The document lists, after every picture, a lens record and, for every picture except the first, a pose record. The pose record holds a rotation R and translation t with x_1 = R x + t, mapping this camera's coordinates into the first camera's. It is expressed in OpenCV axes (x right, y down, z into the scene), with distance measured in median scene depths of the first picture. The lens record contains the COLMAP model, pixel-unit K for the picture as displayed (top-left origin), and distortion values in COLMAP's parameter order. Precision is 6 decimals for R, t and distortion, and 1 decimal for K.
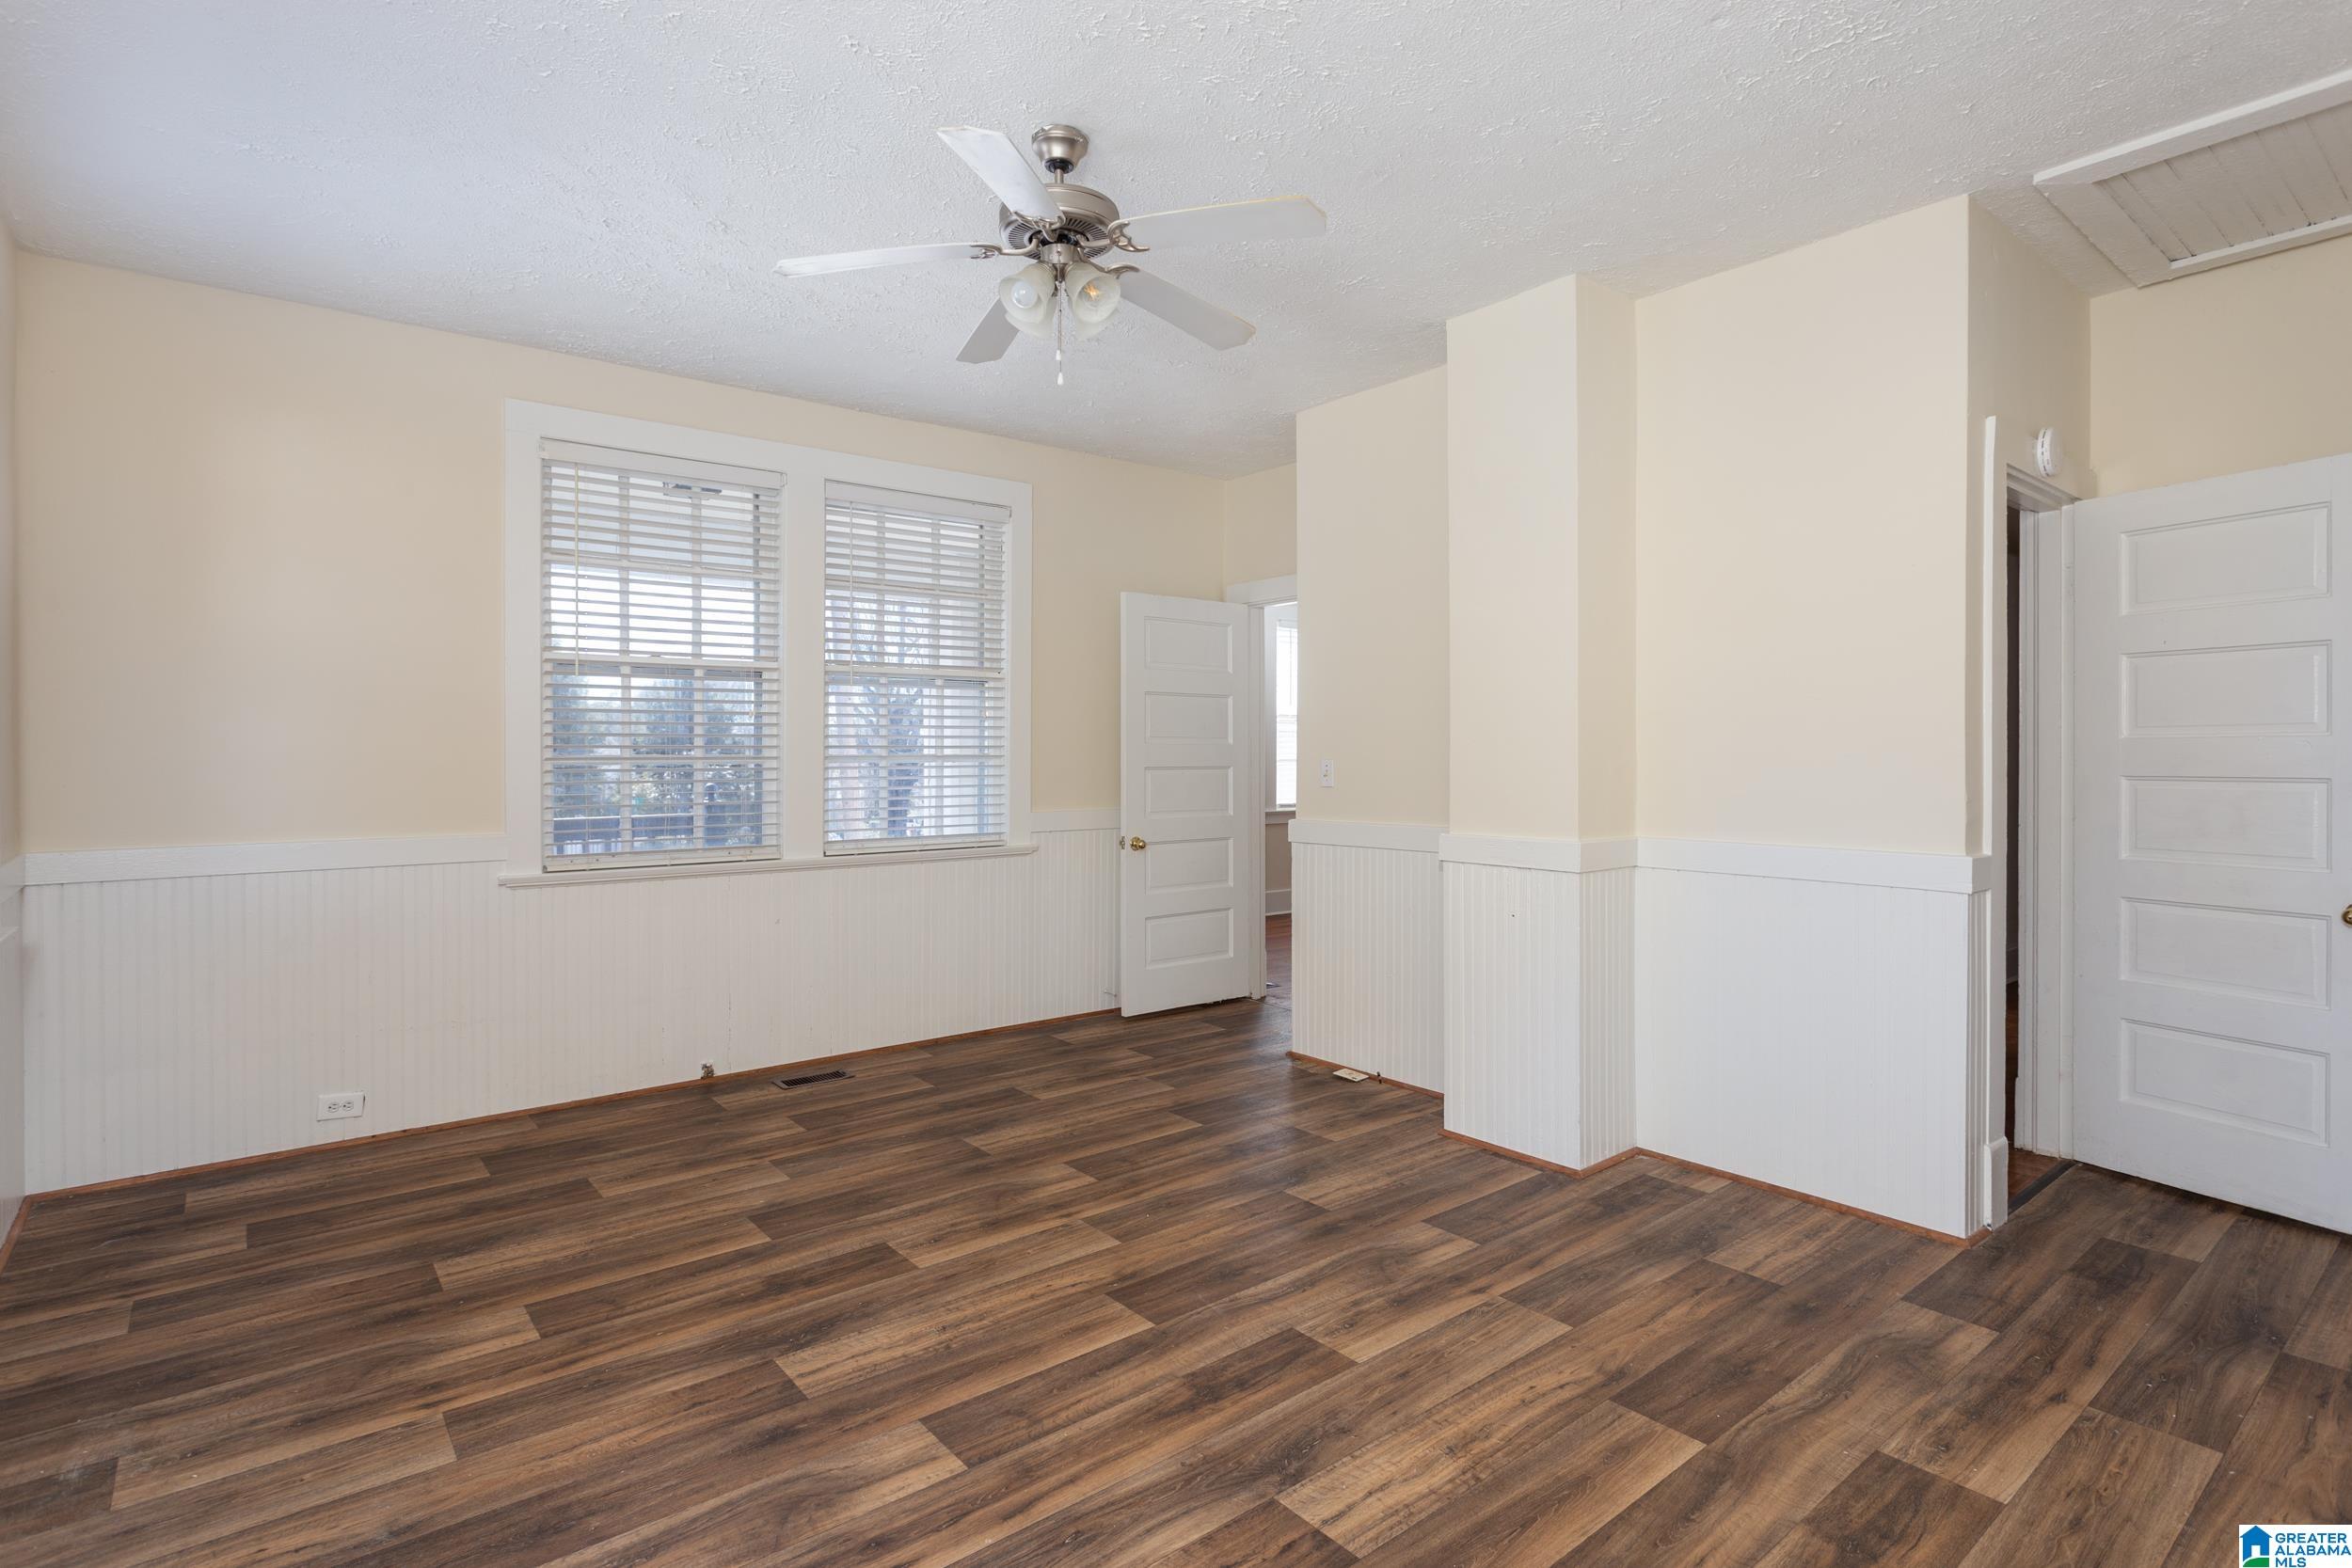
lens RADIAL K [[1142.7, 0, 1185.5], [0, 1142.7, 762.8], [0, 0, 1]] dist [-0.003863, 0.001605]
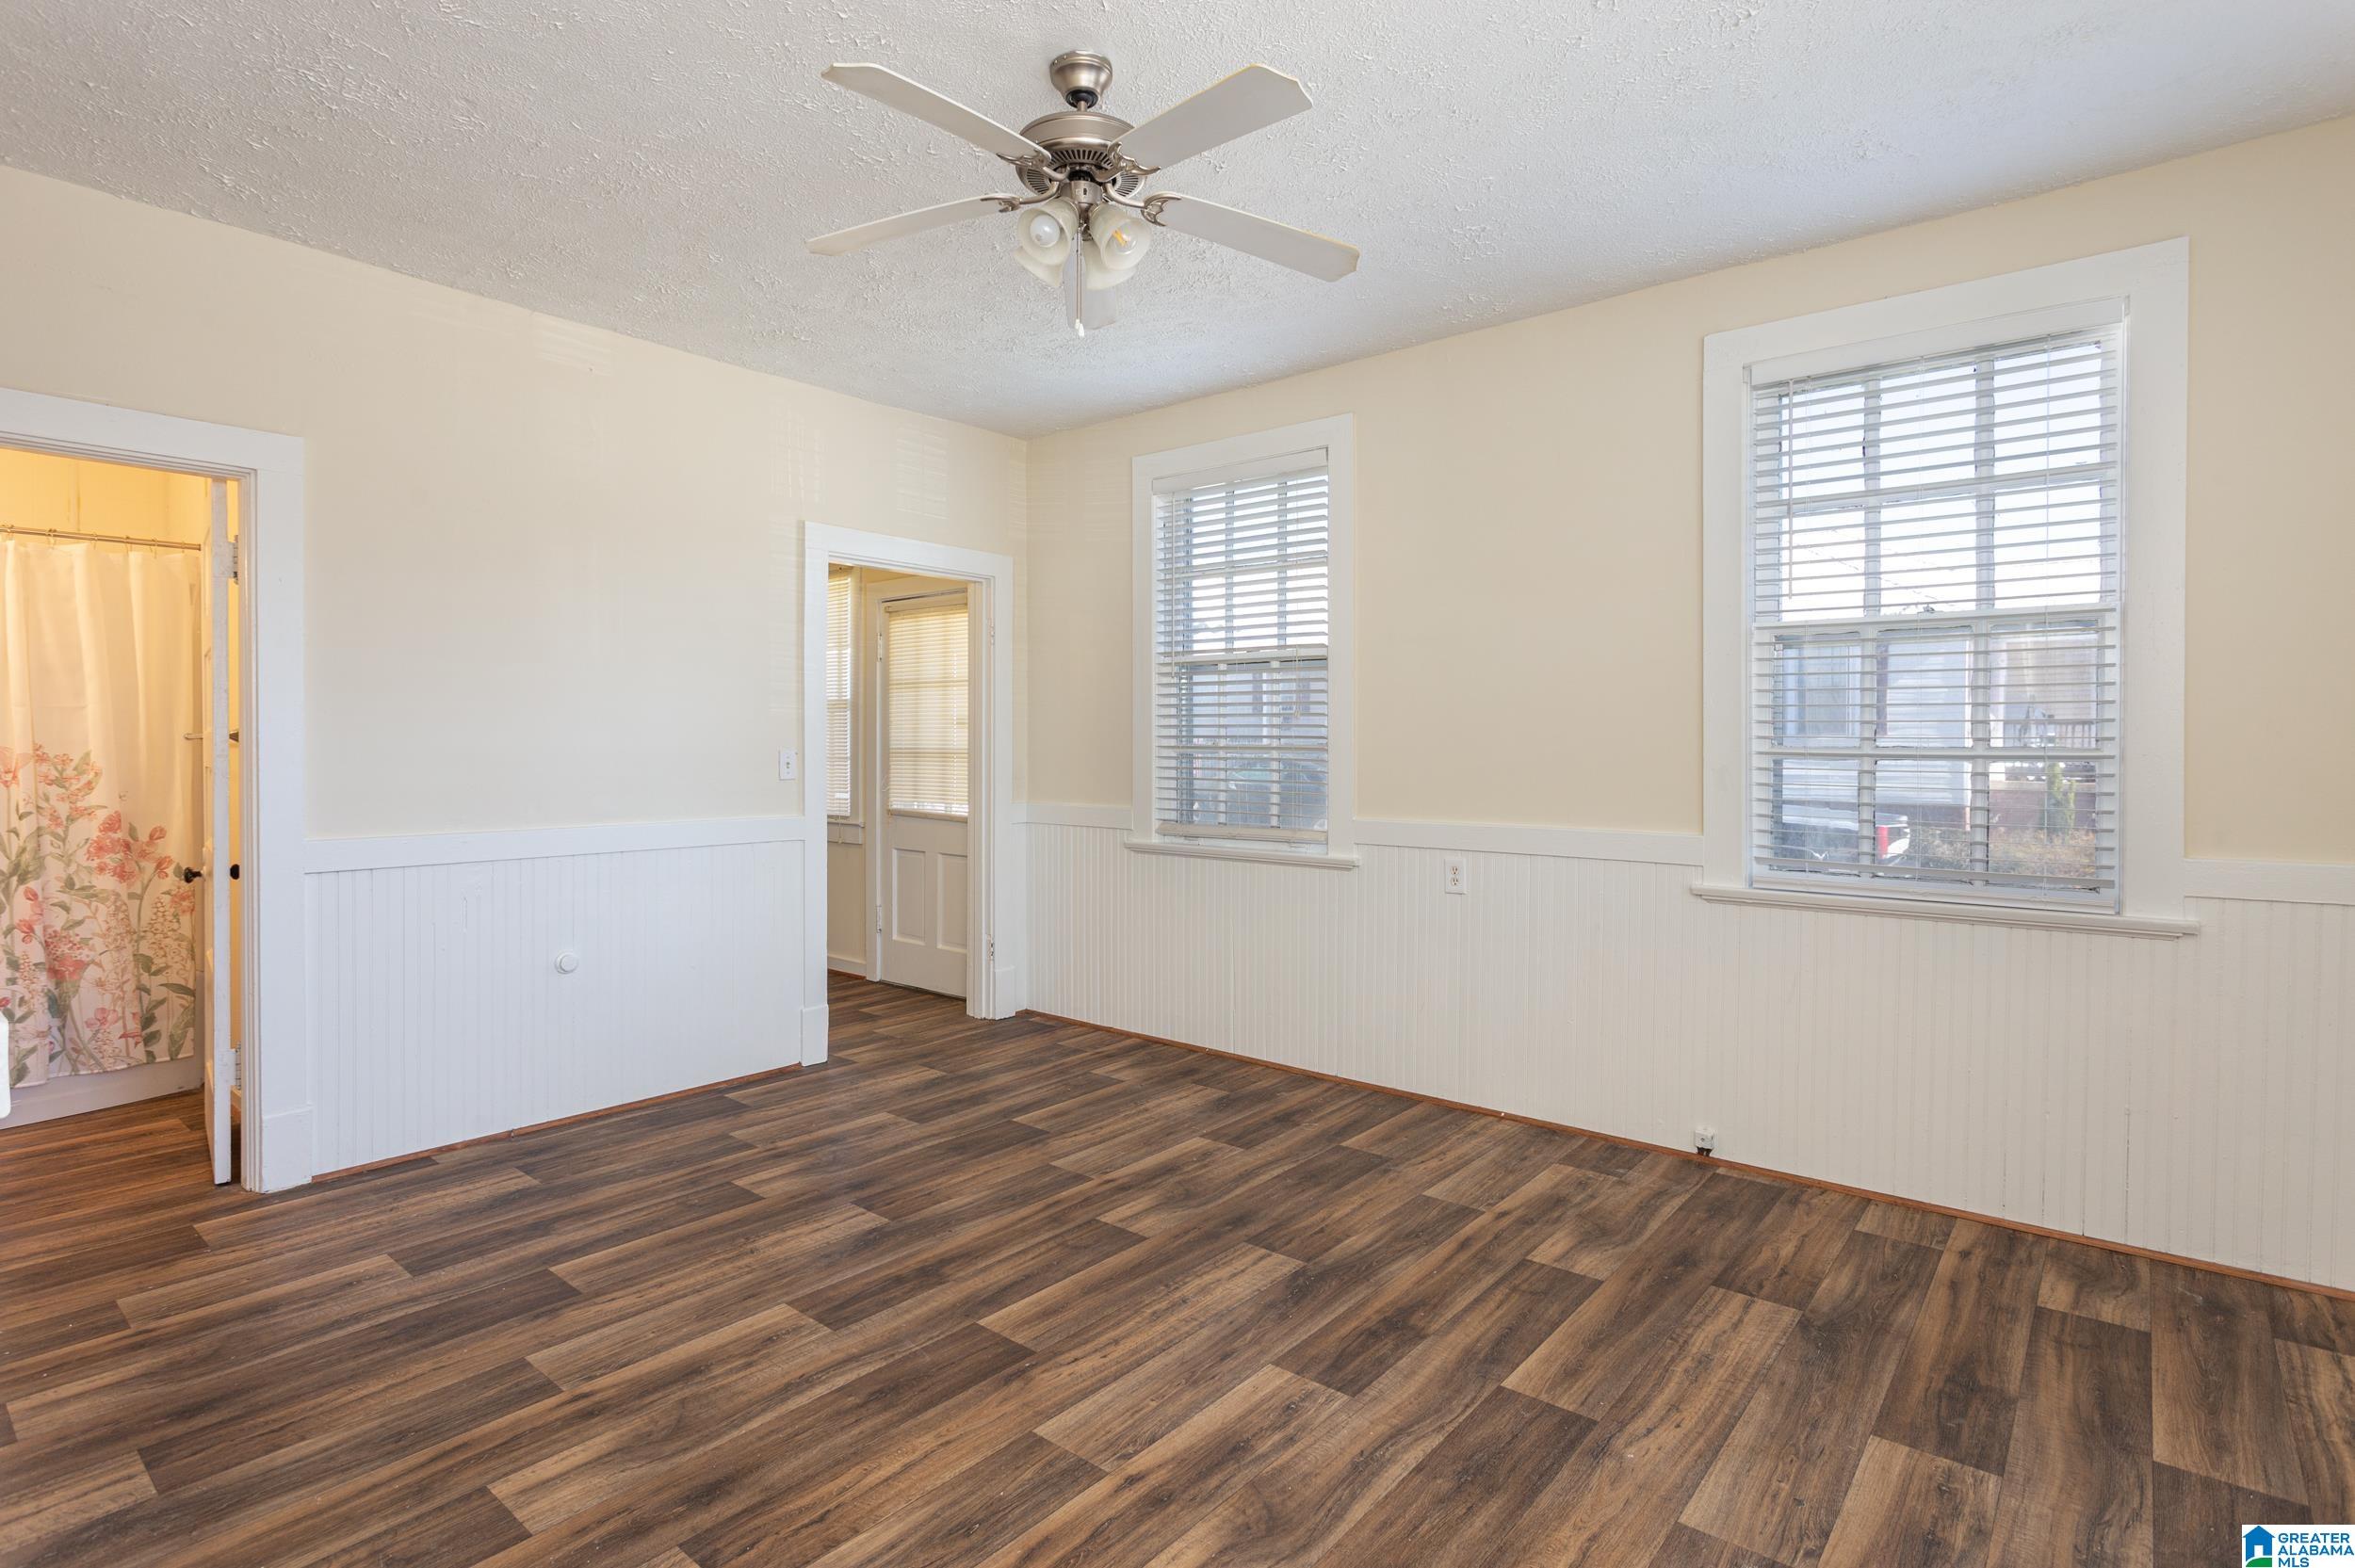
lens RADIAL K [[1144.1, 0, 1187.0], [0, 1144.1, 762.8], [0, 0, 1]] dist [-0.003863, 0.001605]
pose [[-0.981652, 0.006287, -0.190579, -0.019501], [0.003118, 0.999852, 0.016928, -0.009290], [0.190657, 0.016023, -0.981526, 1.973338]]
